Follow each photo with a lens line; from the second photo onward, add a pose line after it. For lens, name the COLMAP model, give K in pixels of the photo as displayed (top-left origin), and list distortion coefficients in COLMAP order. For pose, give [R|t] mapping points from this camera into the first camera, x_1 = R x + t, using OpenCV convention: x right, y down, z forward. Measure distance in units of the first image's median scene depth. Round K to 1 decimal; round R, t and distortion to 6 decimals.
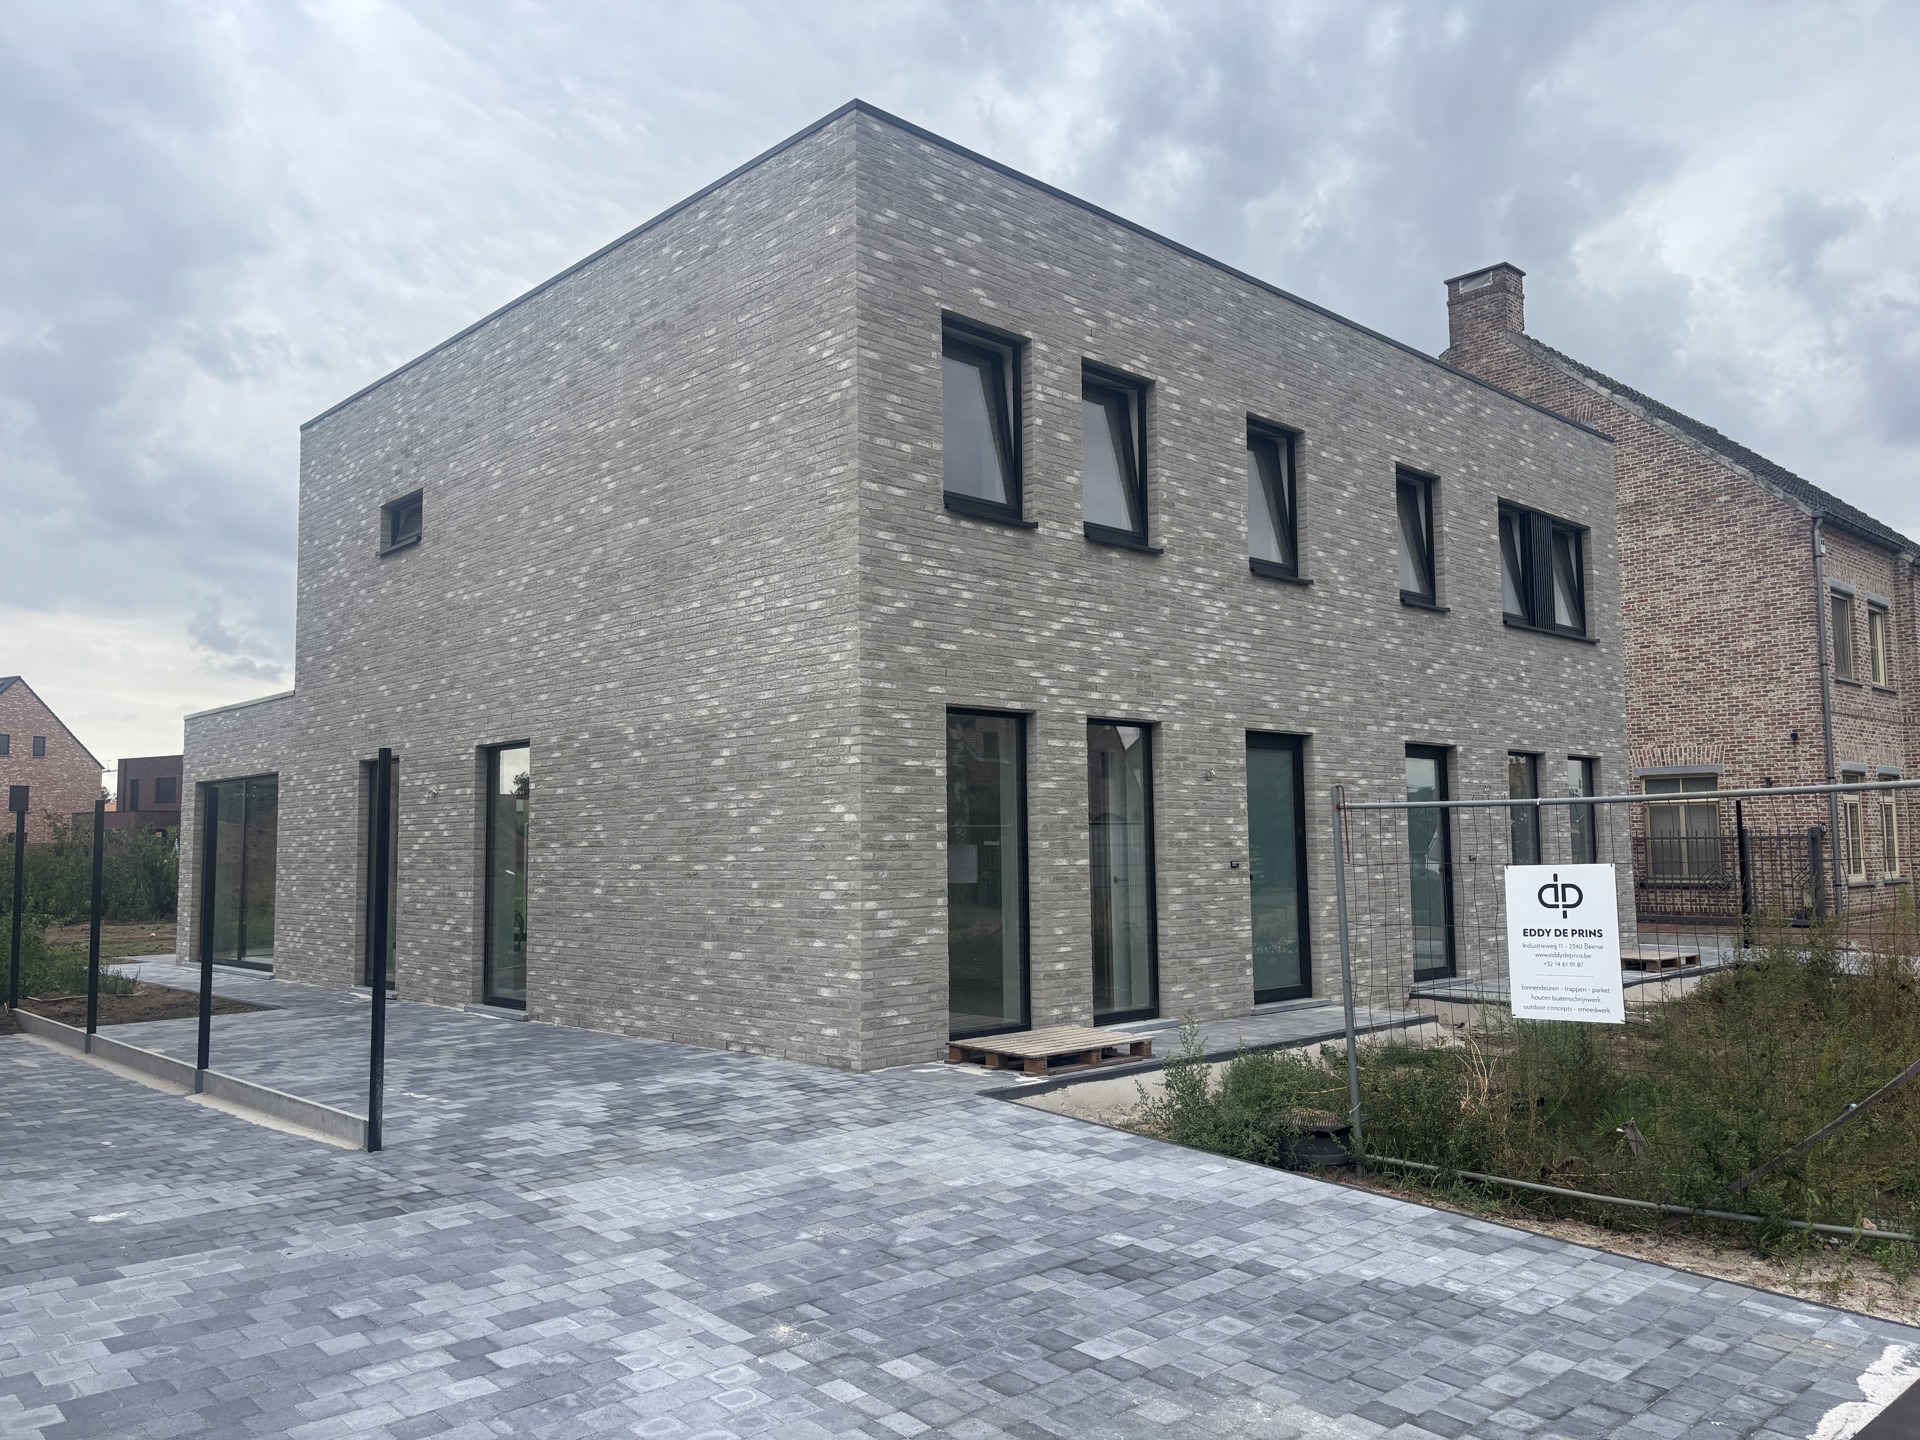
lens RADIAL K [[1454.1, 0, 969.5], [0, 1454.1, 718.8], [0, 0, 1]] dist [0.058644, -0.042690]
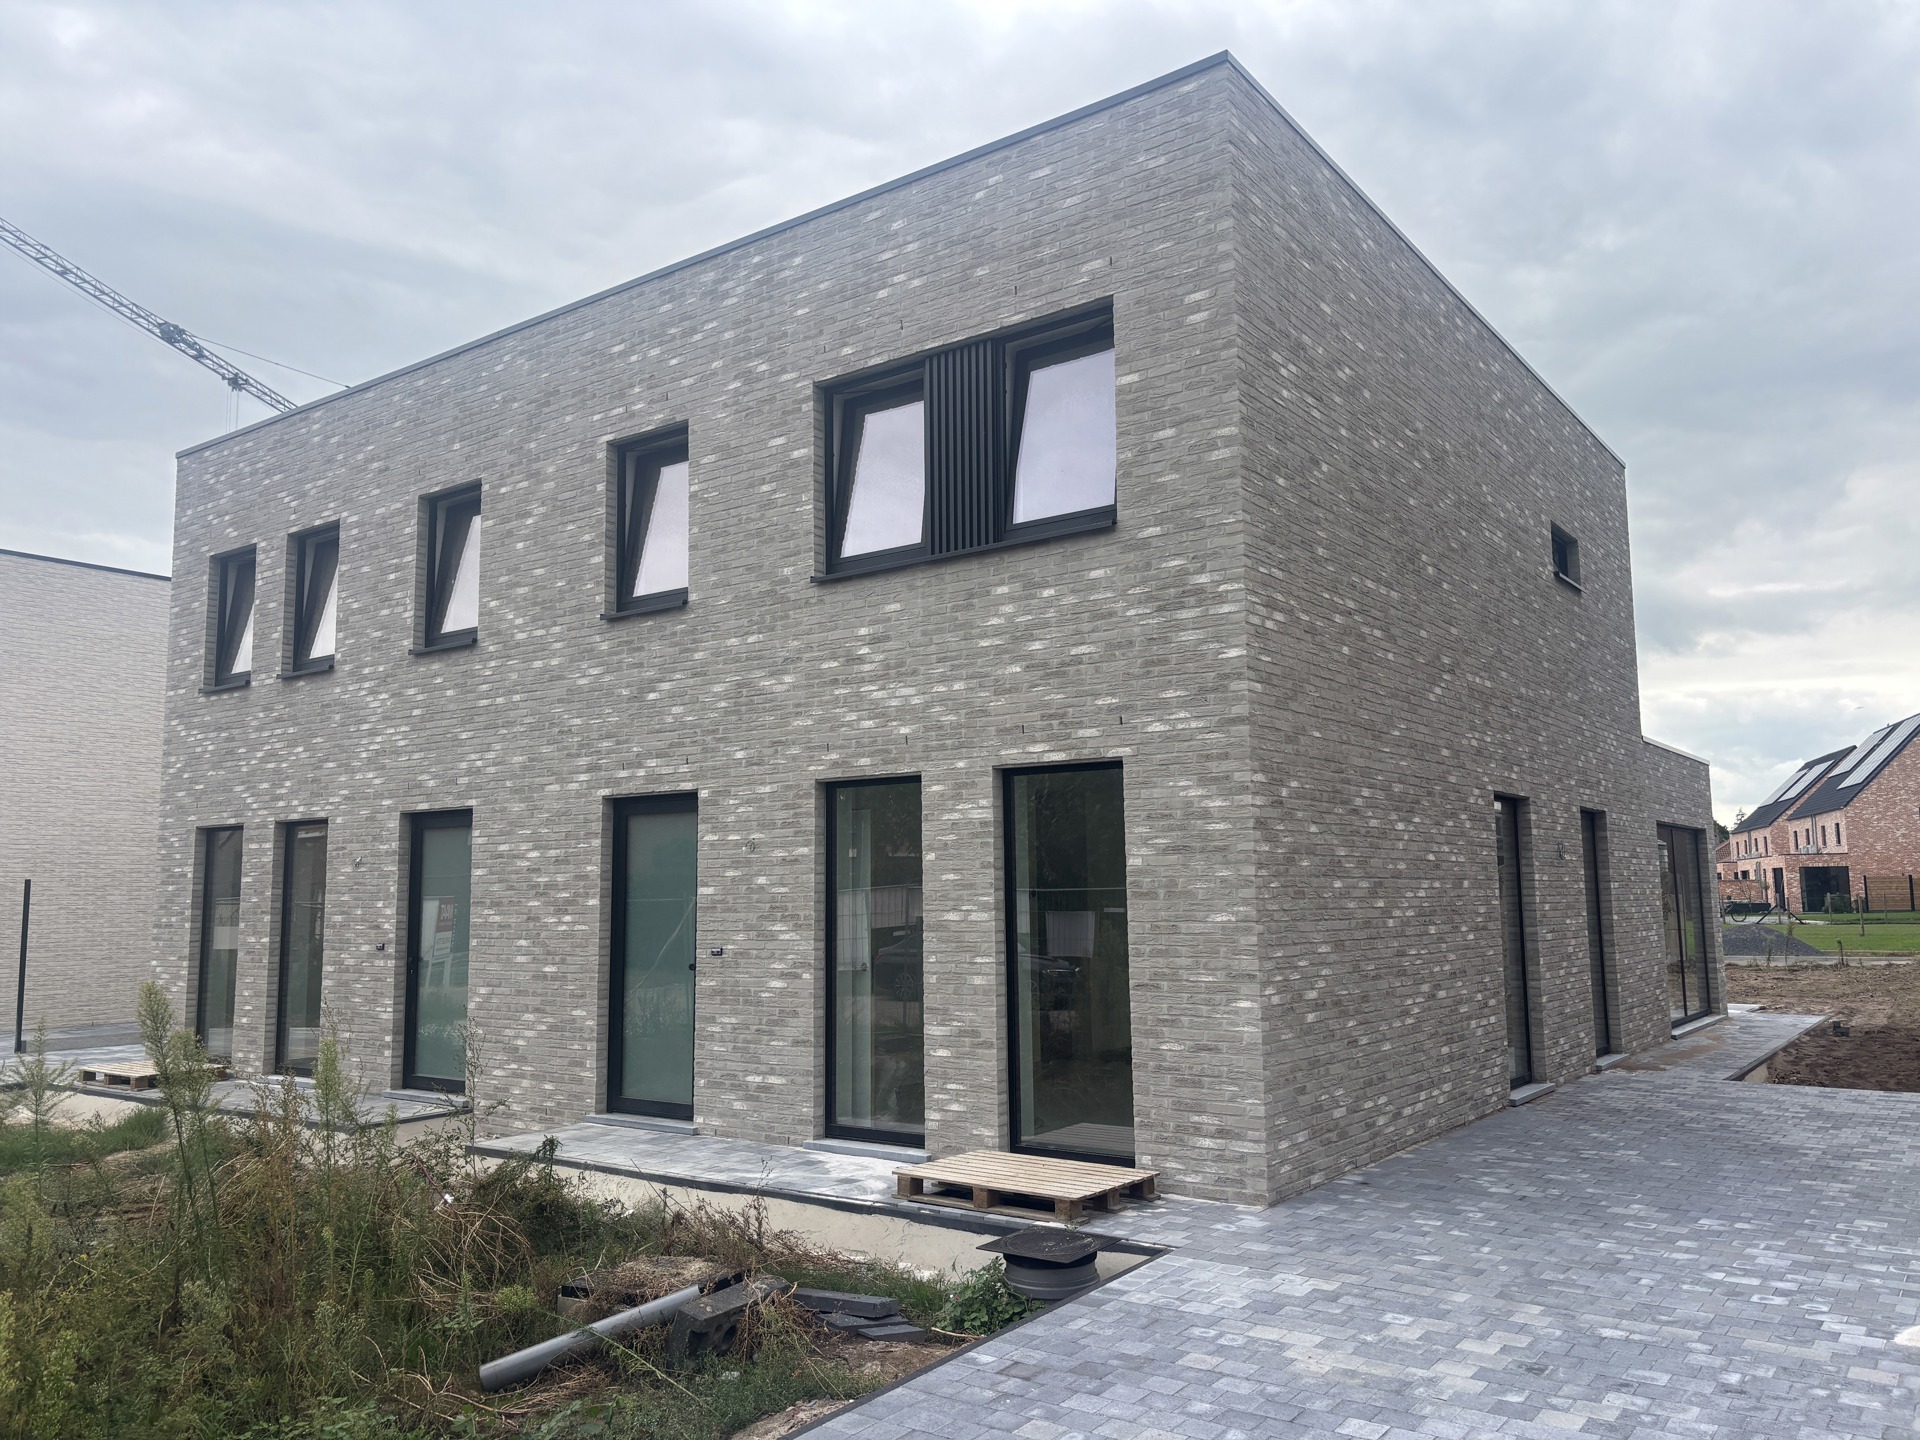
lens RADIAL K [[1454.1, 0, 958.9], [0, 1454.1, 722.4], [0, 0, 1]] dist [0.058644, -0.042690]
pose [[0.161201, -0.109658, -0.980811, 1.276417], [0.091896, 0.991158, -0.095711, 0.079278], [0.982634, -0.074704, 0.169853, 1.231537]]
